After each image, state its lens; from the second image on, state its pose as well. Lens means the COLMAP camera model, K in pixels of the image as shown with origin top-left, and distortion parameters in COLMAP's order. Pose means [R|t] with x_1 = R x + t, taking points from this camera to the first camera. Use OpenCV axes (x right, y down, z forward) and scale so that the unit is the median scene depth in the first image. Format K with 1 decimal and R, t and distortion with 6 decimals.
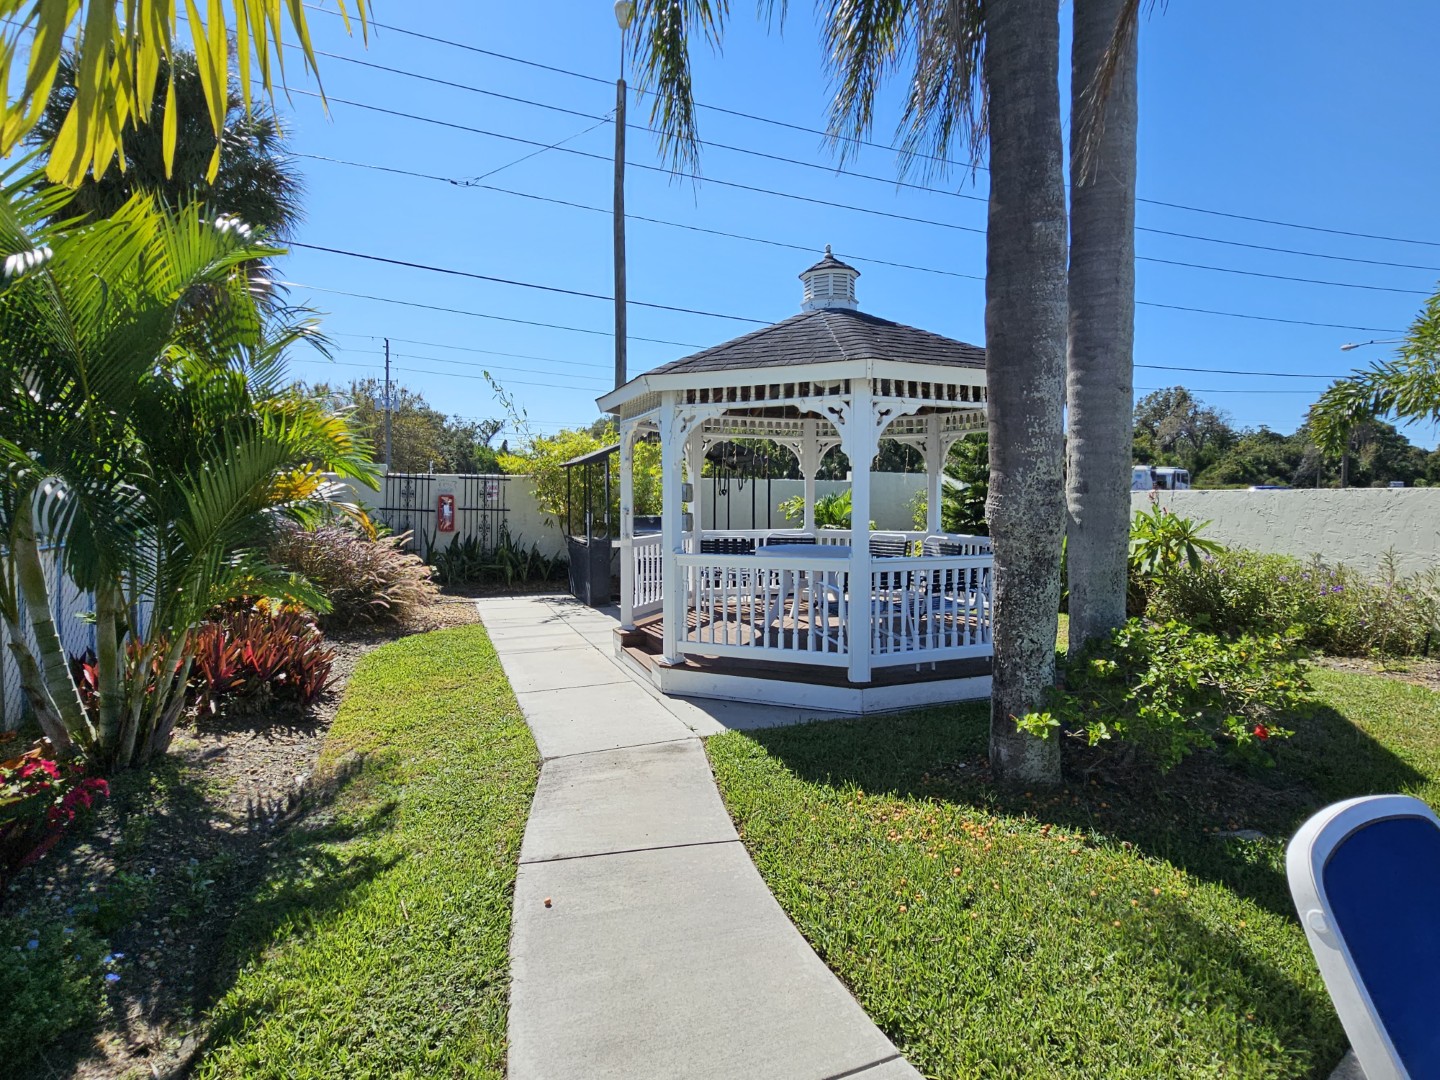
lens RADIAL K [[689.6, 0, 720.0], [0, 689.6, 540.0], [0, 0, 1]] dist [-0.000934, -0.000096]
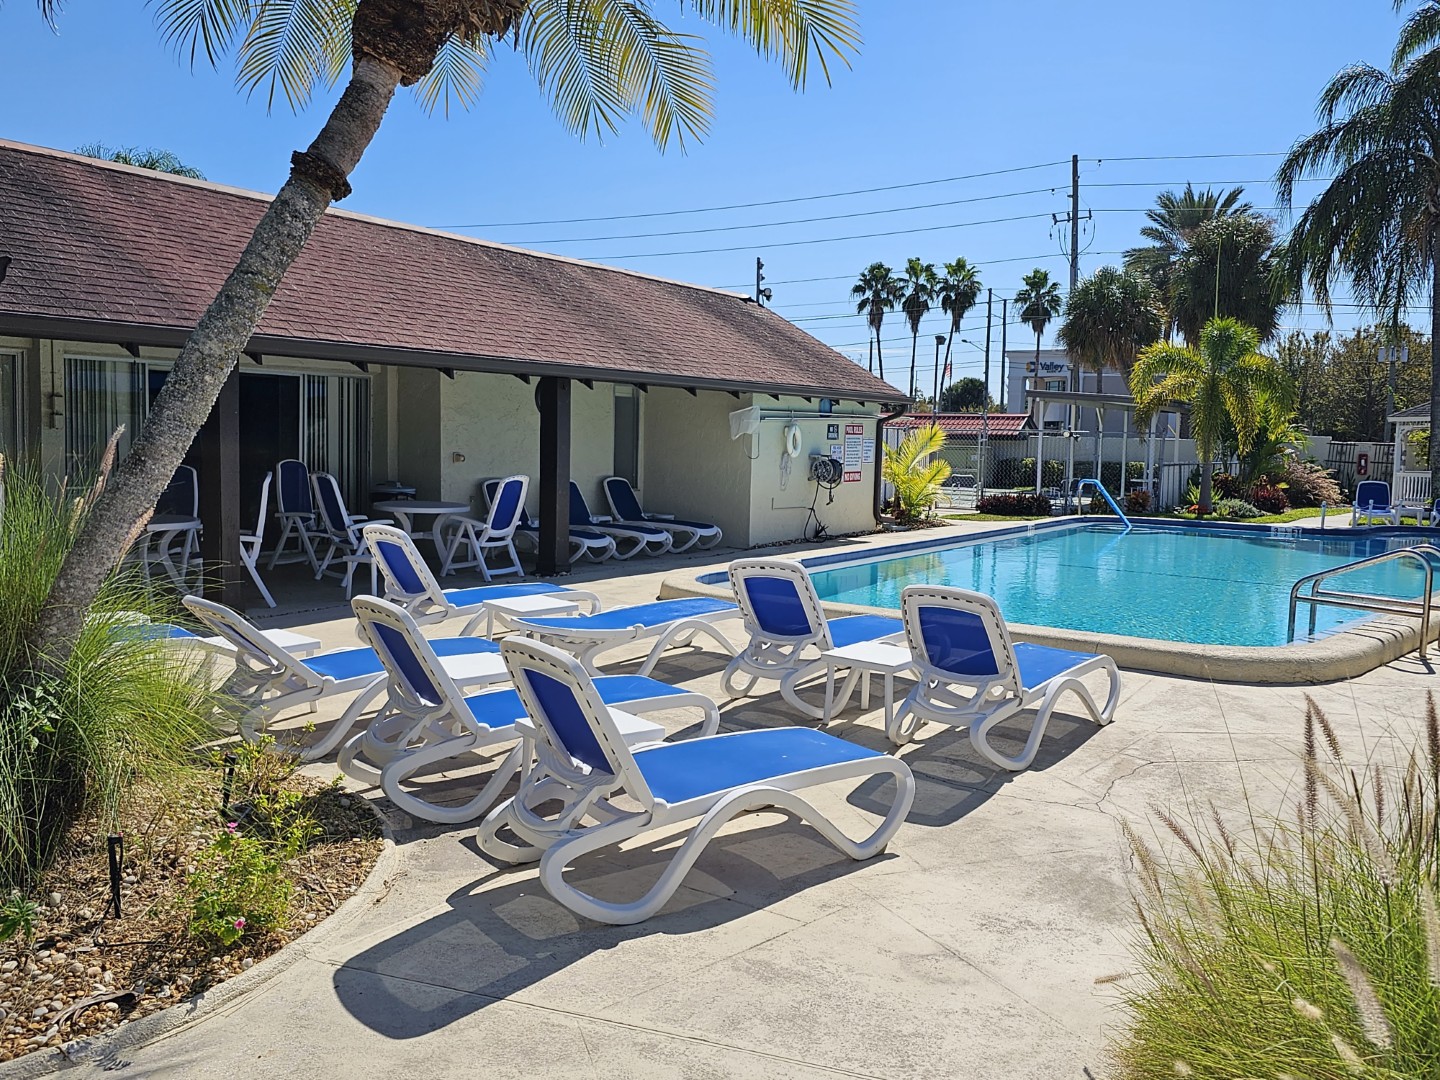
lens RADIAL K [[1136.3, 0, 720.0], [0, 1136.3, 540.0], [0, 0, 1]] dist [0.045381, -0.116383]
pose [[0.535598, 0.083135, -0.840371, 1.182769], [-0.079896, 0.995667, 0.047577, 0.145745], [0.840685, 0.041660, 0.539919, -1.948697]]
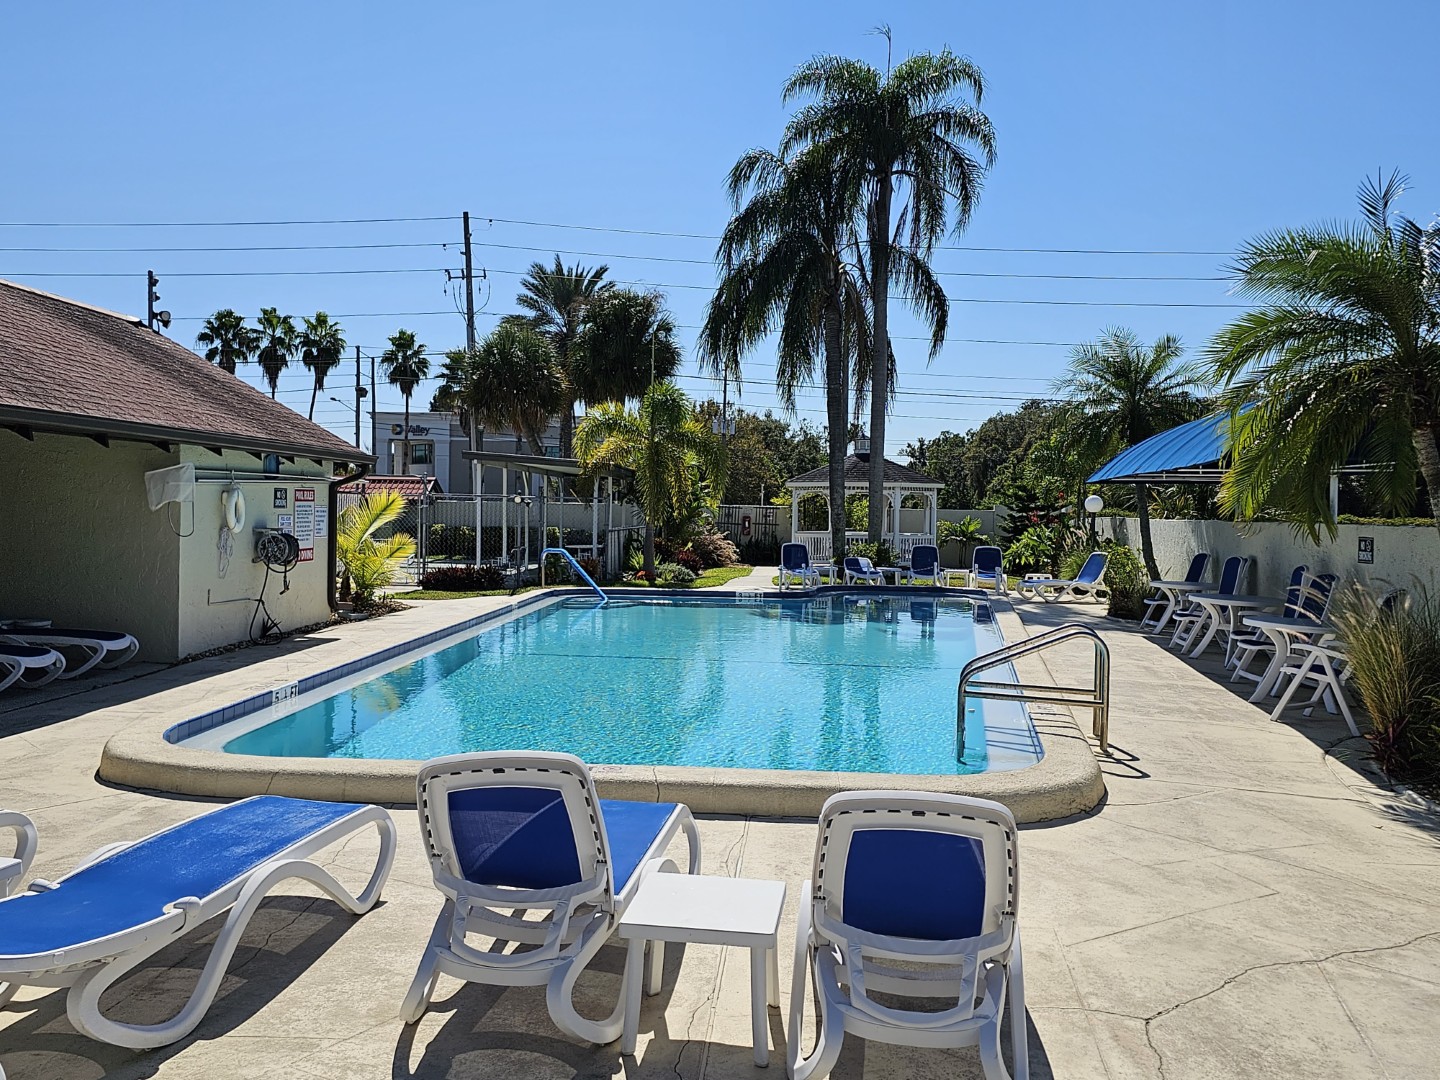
lens RADIAL K [[1136.3, 0, 720.0], [0, 1136.3, 540.0], [0, 0, 1]] dist [0.045381, -0.116383]
pose [[0.900662, 0.018614, -0.434122, 0.906234], [-0.040913, 0.998276, -0.042077, 0.136481], [0.432591, 0.055658, 0.899871, -1.870930]]
